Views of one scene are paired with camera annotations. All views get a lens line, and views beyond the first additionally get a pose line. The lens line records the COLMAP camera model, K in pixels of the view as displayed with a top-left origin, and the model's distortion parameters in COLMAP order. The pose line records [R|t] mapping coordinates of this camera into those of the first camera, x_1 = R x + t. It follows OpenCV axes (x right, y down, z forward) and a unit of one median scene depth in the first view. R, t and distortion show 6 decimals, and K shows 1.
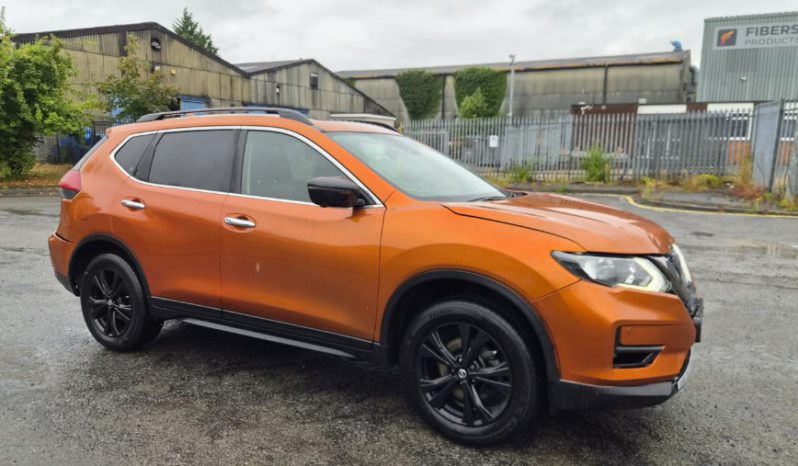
lens RADIAL K [[552.0, 0, 401.0], [0, 552.0, 229.6], [0, 0, 1]] dist [0.054799, -0.039793]
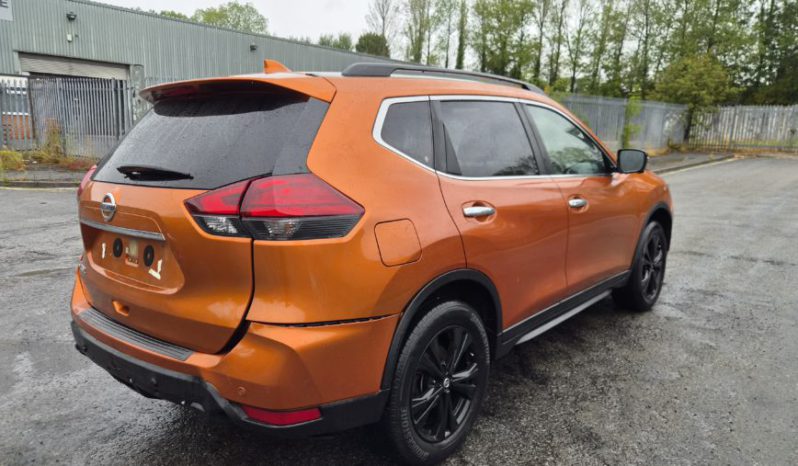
lens RADIAL K [[552.0, 0, 397.0], [0, 552.0, 235.0], [0, 0, 1]] dist [0.054799, -0.039793]
pose [[0.204769, -0.182393, 0.961666, -1.221755], [0.132588, 0.978598, 0.157373, -0.143404], [-0.969789, 0.095280, 0.224570, 1.025407]]
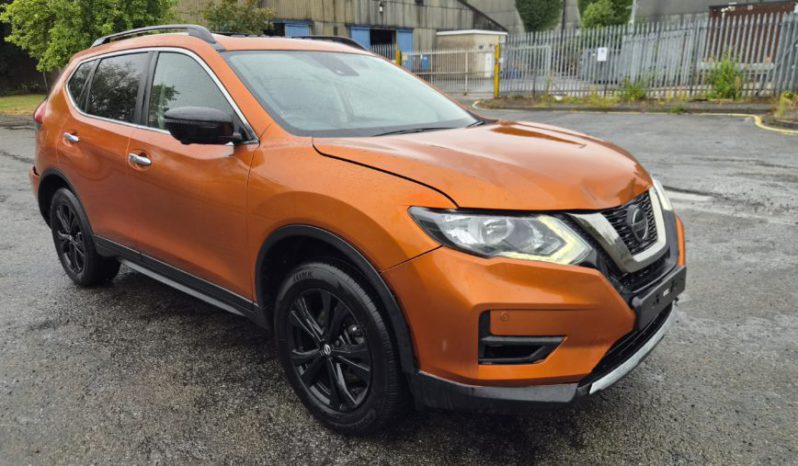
lens RADIAL K [[552.0, 0, 394.5], [0, 552.0, 231.4], [0, 0, 1]] dist [0.054799, -0.039793]
pose [[0.976493, 0.030644, -0.213358, 0.287696], [-0.000675, 0.990272, 0.139142, -0.022168], [0.215546, -0.135728, 0.967015, 0.187766]]
